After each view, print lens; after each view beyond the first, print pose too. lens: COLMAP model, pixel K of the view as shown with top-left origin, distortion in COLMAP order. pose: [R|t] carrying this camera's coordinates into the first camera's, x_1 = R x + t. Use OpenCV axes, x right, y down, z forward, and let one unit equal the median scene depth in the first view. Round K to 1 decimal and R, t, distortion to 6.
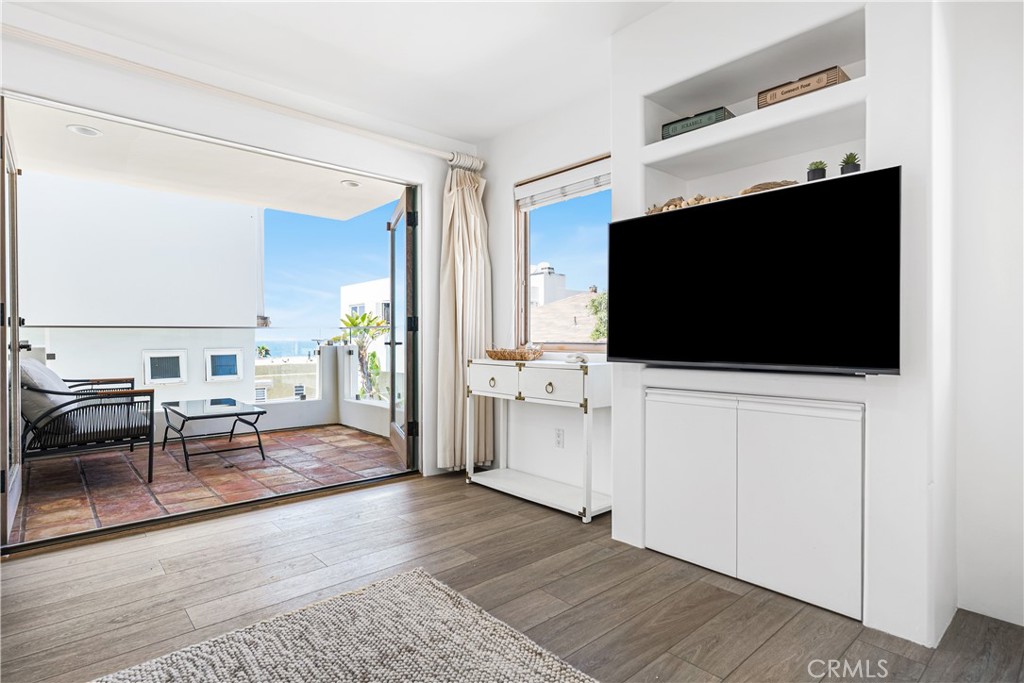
lens RADIAL K [[528.8, 0, 512.0], [0, 528.8, 341.5], [0, 0, 1]] dist [0.001075, -0.000703]
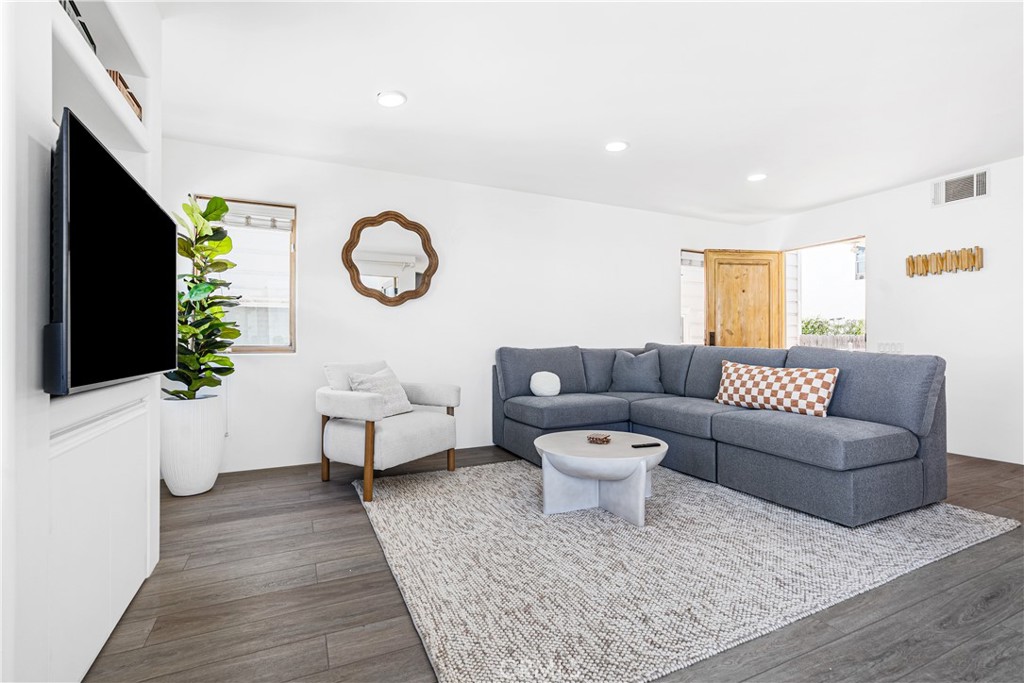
lens RADIAL K [[464.6, 0, 512.0], [0, 464.6, 341.5], [0, 0, 1]] dist [0.000145, 0.000138]
pose [[-0.958632, 0.003521, 0.284628, -0.231473], [0.004159, 0.999990, 0.001639, -0.005670], [-0.284619, 0.002755, -0.958637, 0.913248]]
